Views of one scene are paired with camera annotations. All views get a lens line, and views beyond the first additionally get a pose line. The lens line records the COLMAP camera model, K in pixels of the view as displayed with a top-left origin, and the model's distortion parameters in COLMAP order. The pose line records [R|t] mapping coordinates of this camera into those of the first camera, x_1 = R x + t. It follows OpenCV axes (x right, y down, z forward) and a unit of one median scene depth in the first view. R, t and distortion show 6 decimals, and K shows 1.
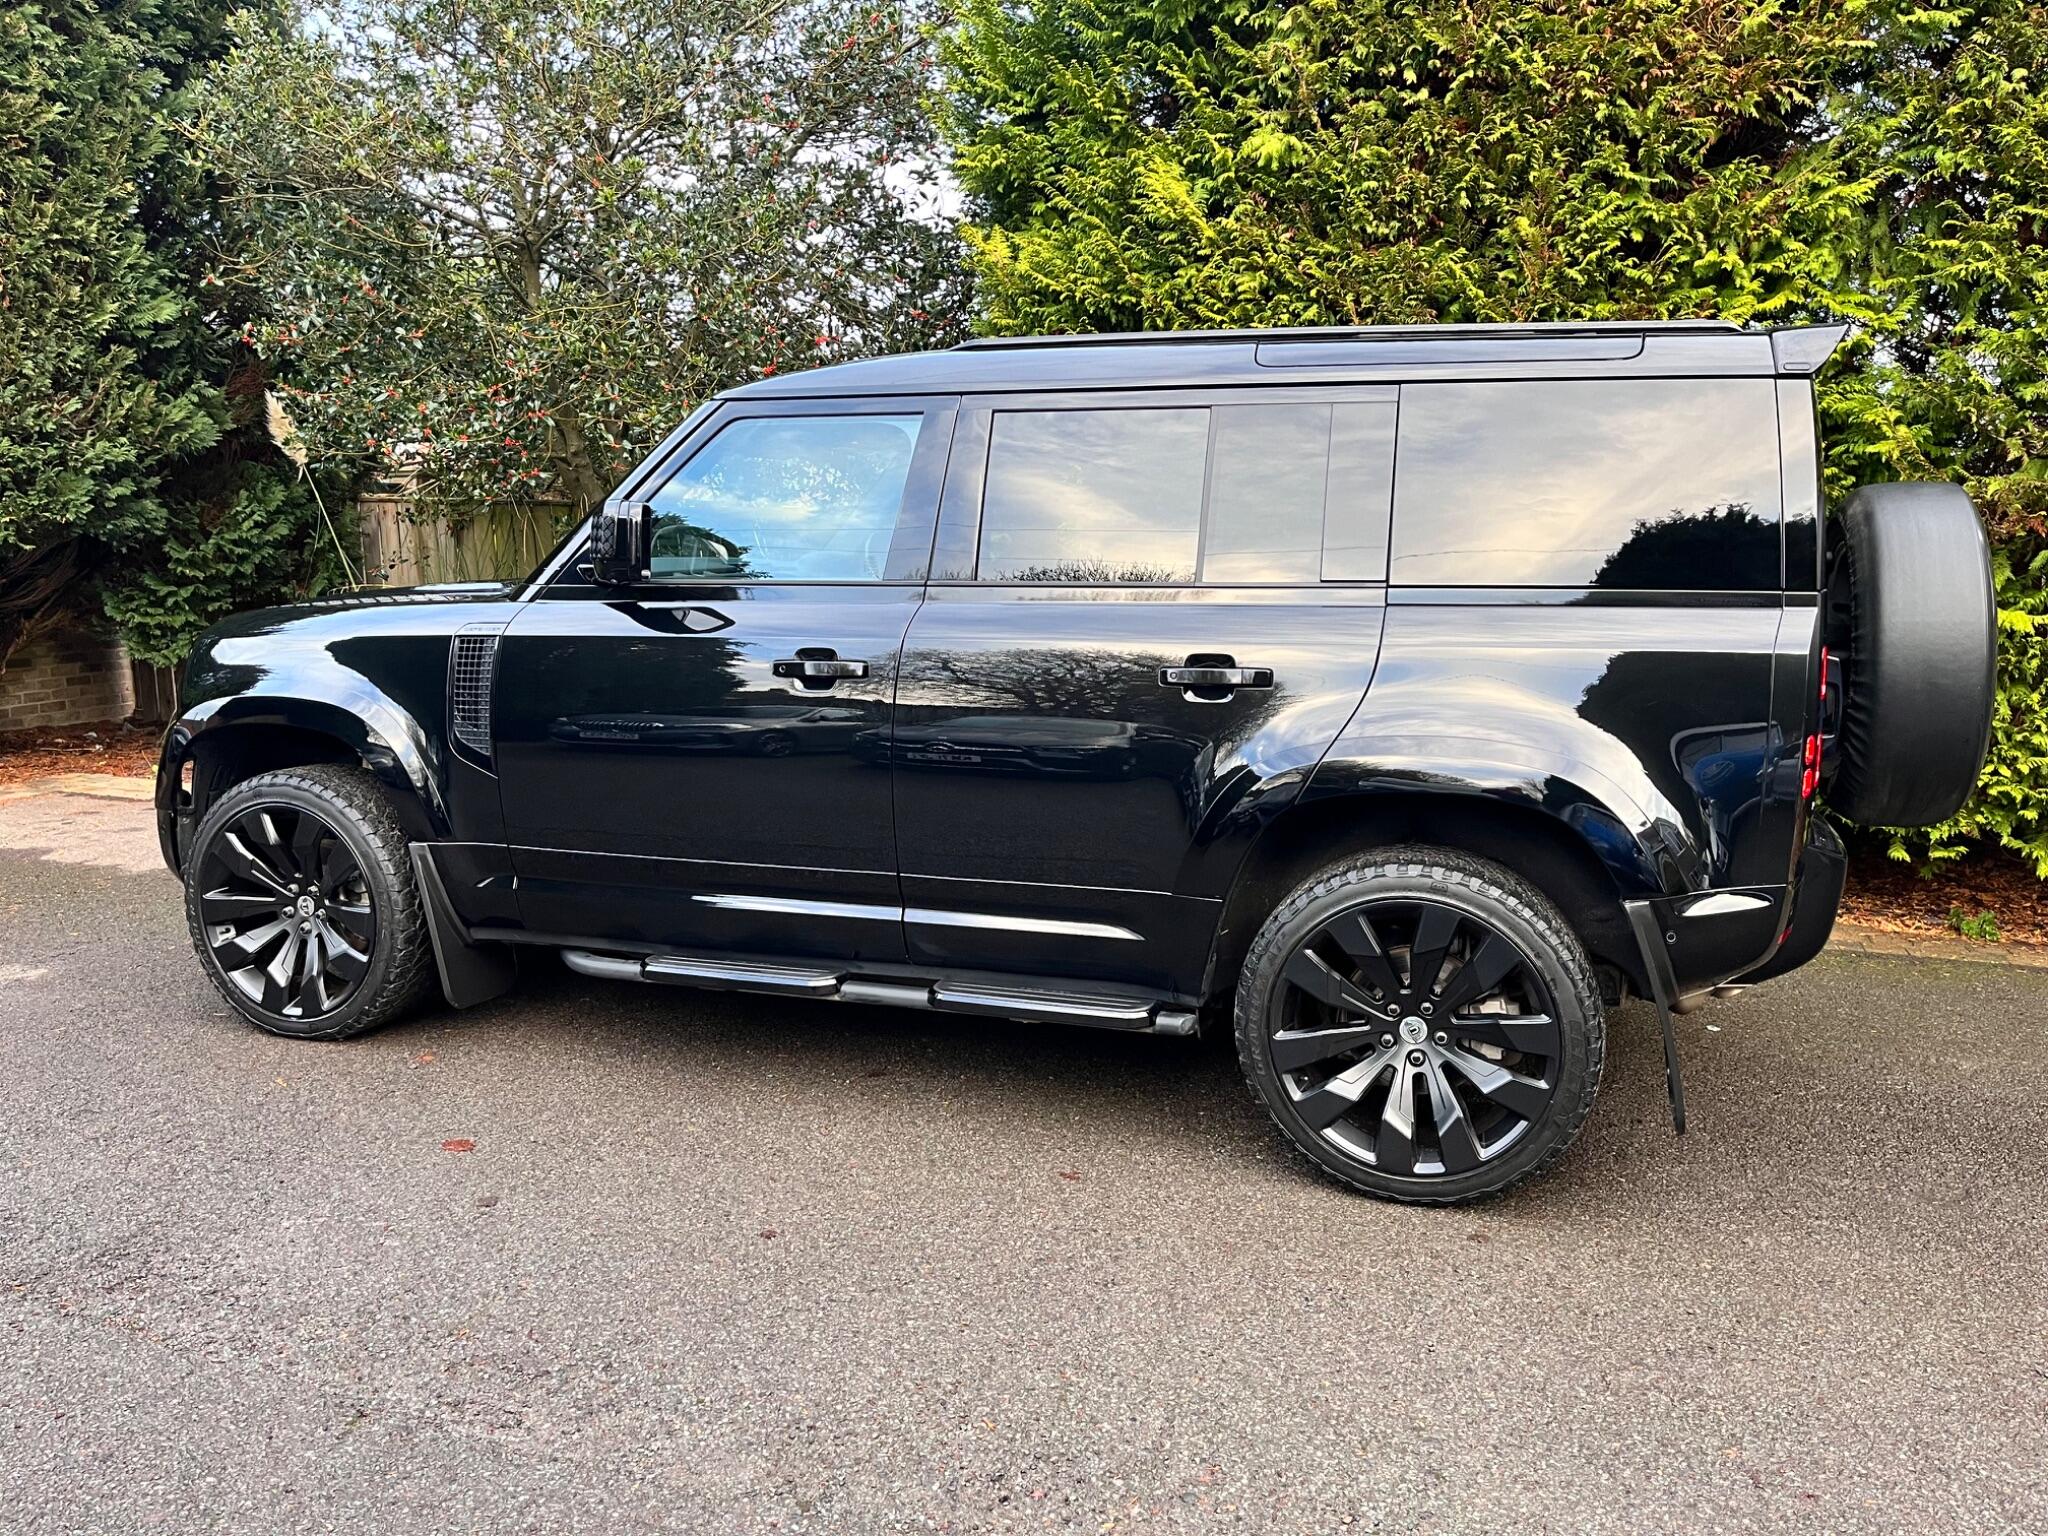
lens RADIAL K [[1566.7, 0, 1038.0], [0, 1566.7, 748.7], [0, 0, 1]] dist [0.082803, -0.124545]
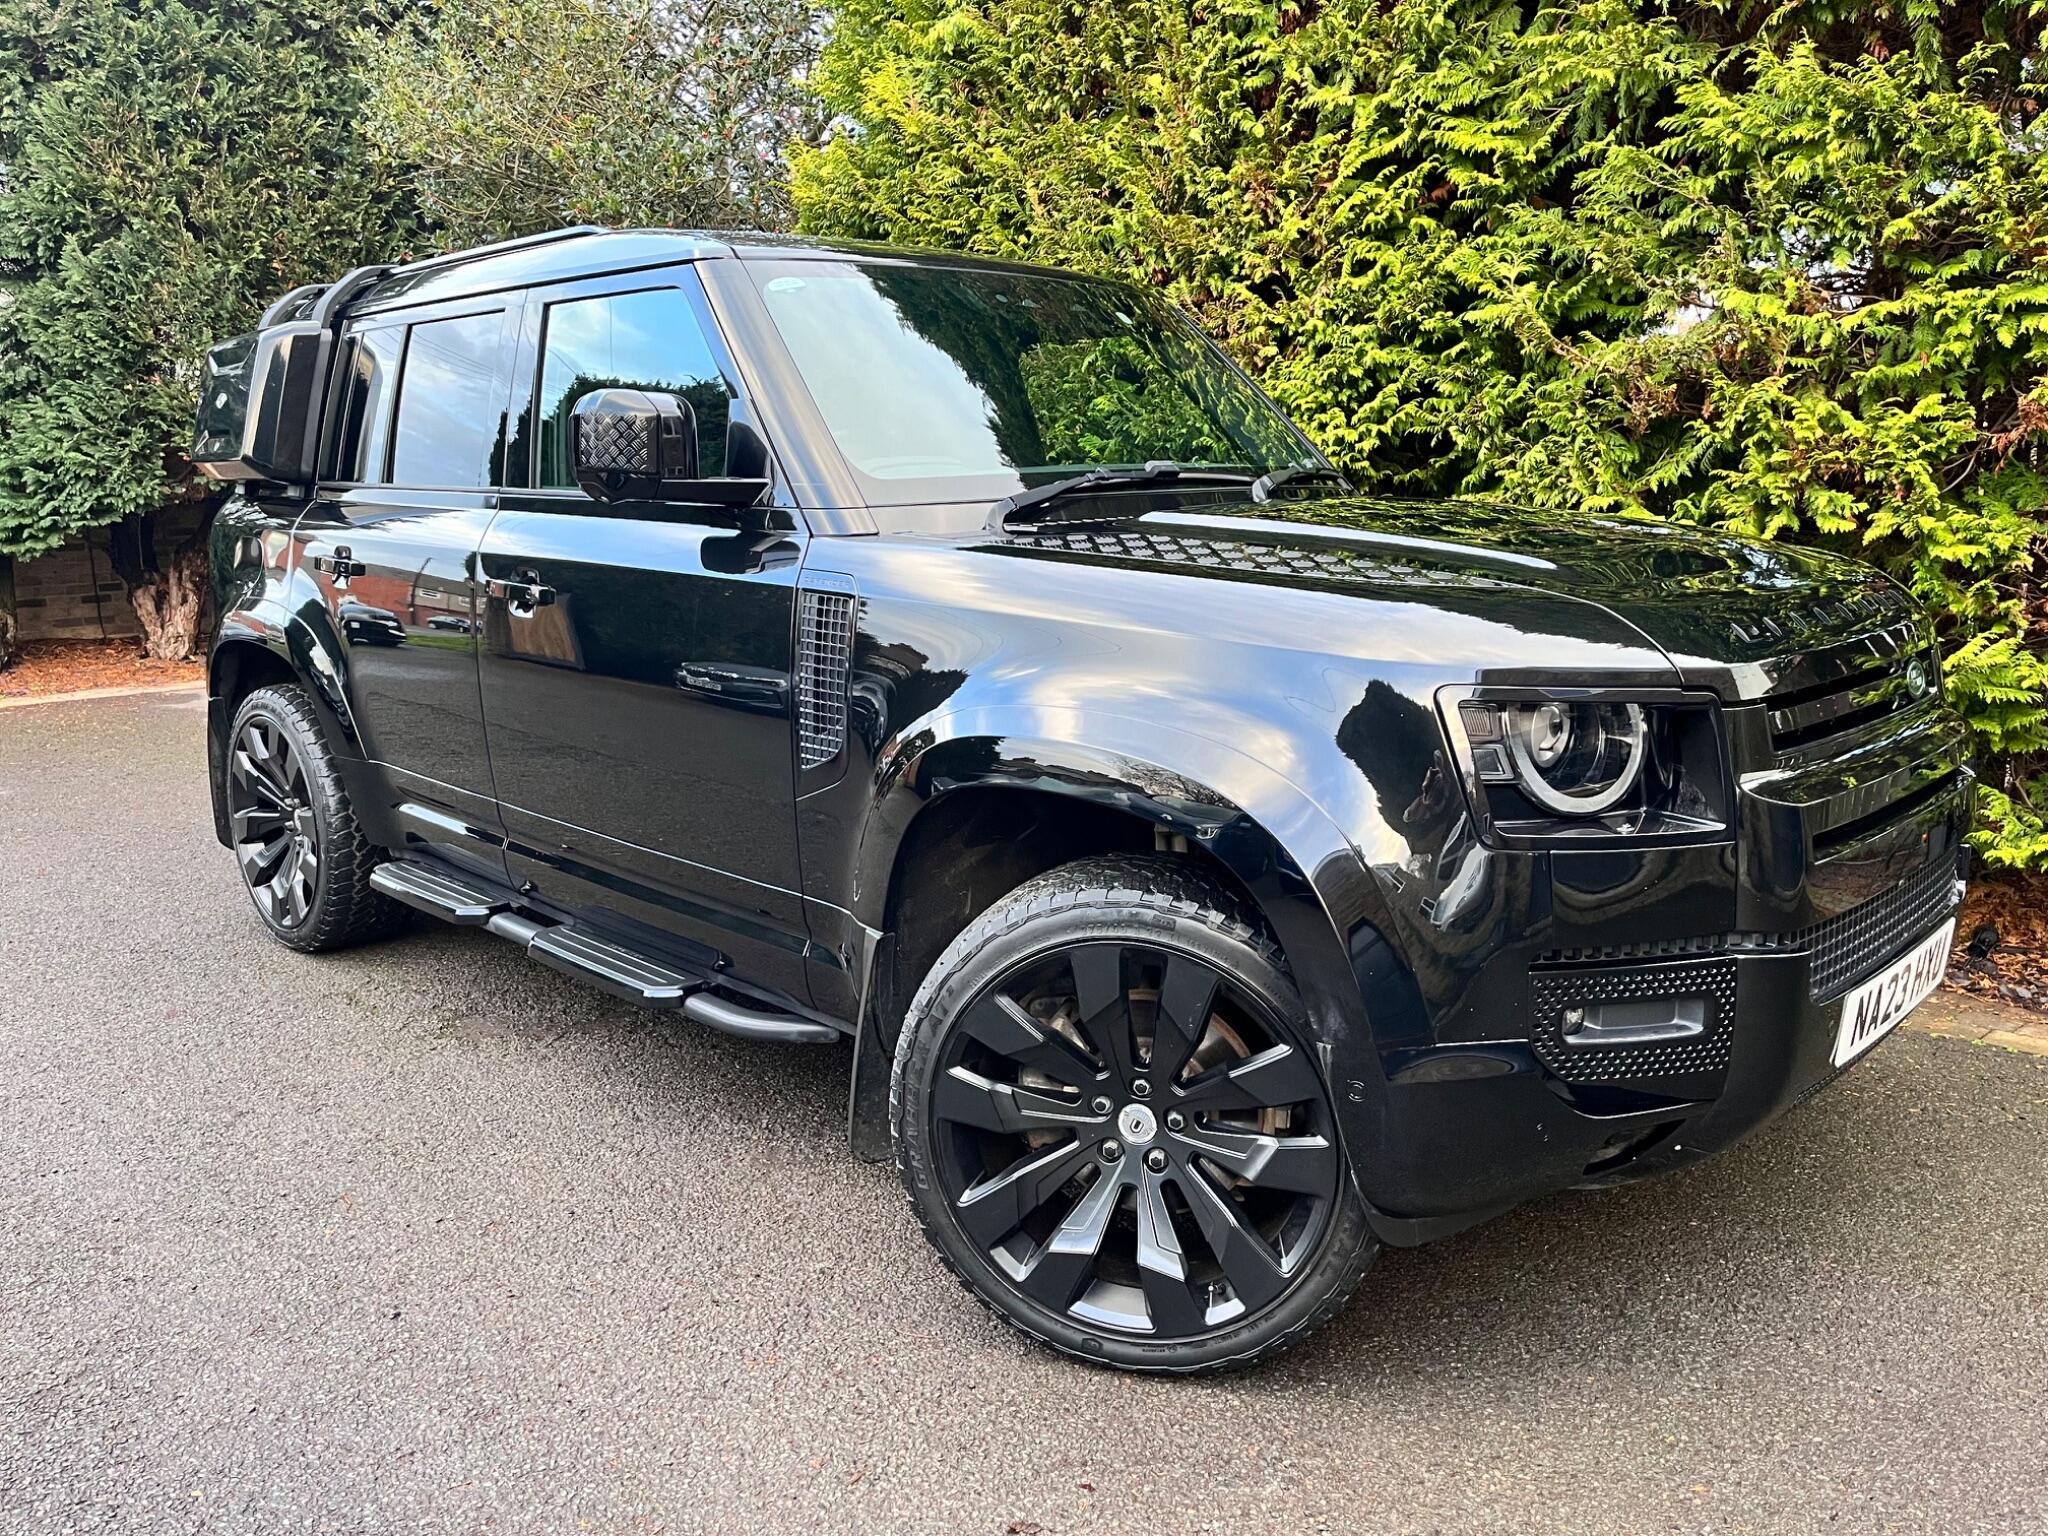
lens RADIAL K [[1566.7, 0, 1026.6], [0, 1566.7, 762.4], [0, 0, 1]] dist [0.082803, -0.124545]
pose [[0.894447, 0.063247, -0.442679, 0.643448], [-0.041395, 0.997407, 0.058862, -0.000370], [0.445254, -0.034324, 0.894746, 0.157886]]
